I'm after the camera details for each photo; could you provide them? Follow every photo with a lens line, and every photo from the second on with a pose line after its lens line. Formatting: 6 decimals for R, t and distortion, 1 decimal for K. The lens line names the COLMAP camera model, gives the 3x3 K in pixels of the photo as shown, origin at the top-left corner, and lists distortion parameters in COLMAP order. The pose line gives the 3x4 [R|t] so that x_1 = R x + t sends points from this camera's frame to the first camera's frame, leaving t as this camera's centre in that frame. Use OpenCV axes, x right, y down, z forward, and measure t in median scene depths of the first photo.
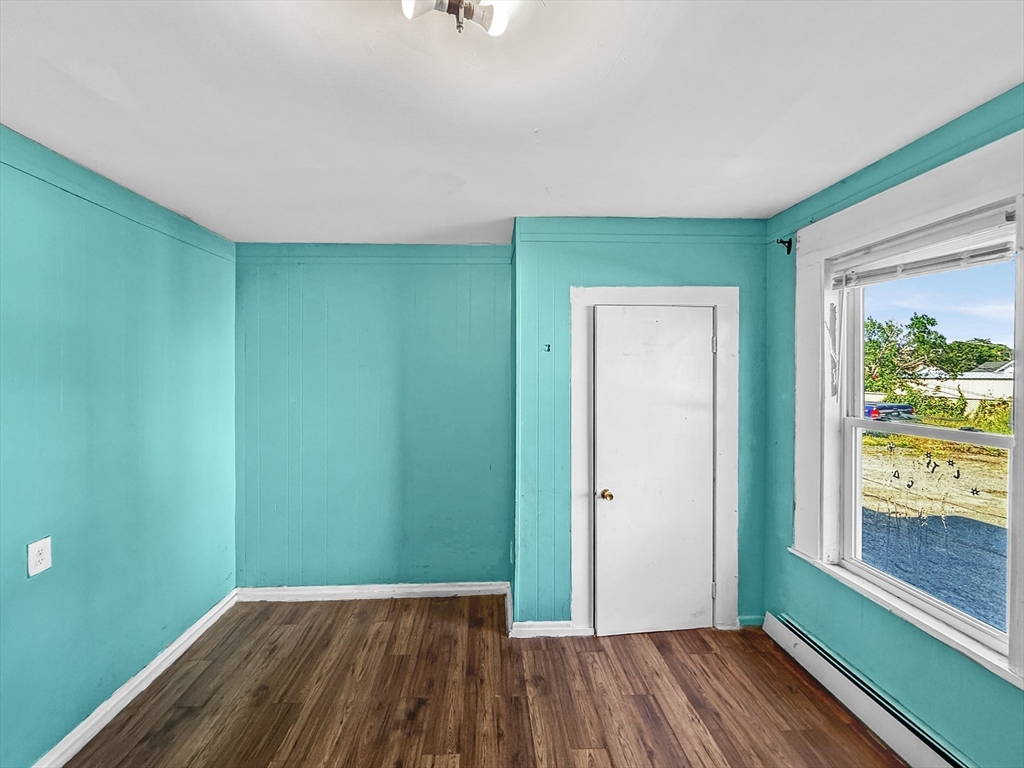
lens RADIAL K [[424.4, 0, 509.4], [0, 424.4, 370.7], [0, 0, 1]] dist [-0.000736, -0.000352]
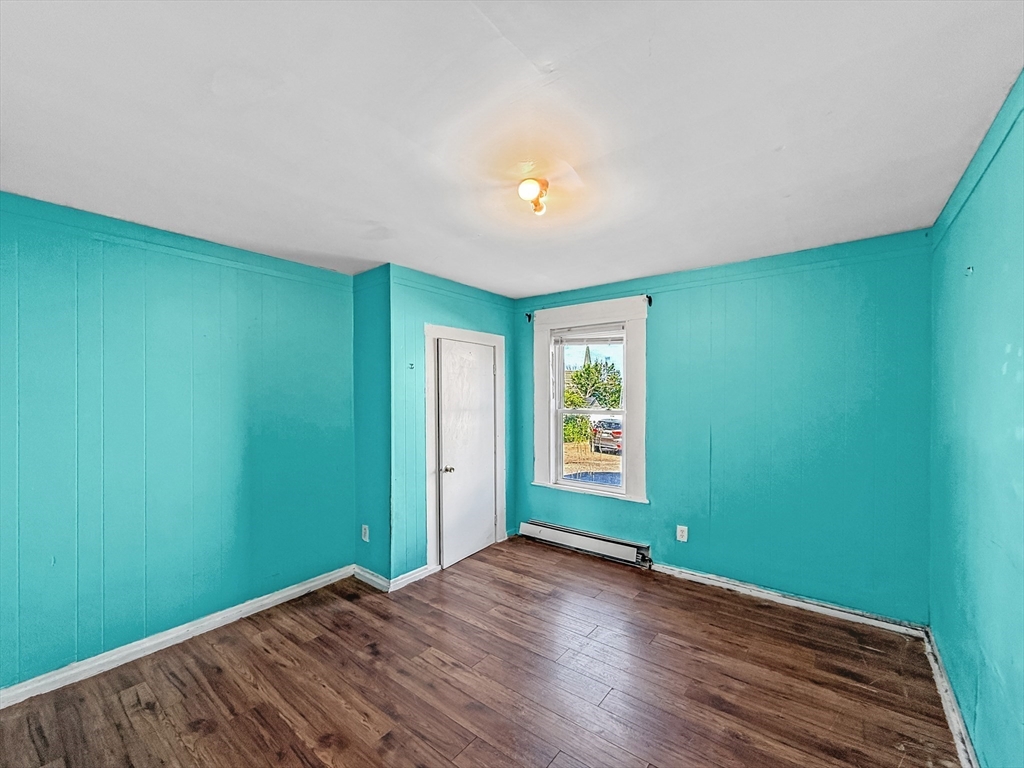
lens RADIAL K [[407.3, 0, 512.0], [0, 407.3, 384.0], [0, 0, 1]] dist [-0.000858, -0.000005]
pose [[0.651413, 0.021339, 0.758423, -0.687855], [-0.004202, 0.999691, -0.024519, 0.033268], [-0.758712, 0.012785, 0.651301, -0.078248]]
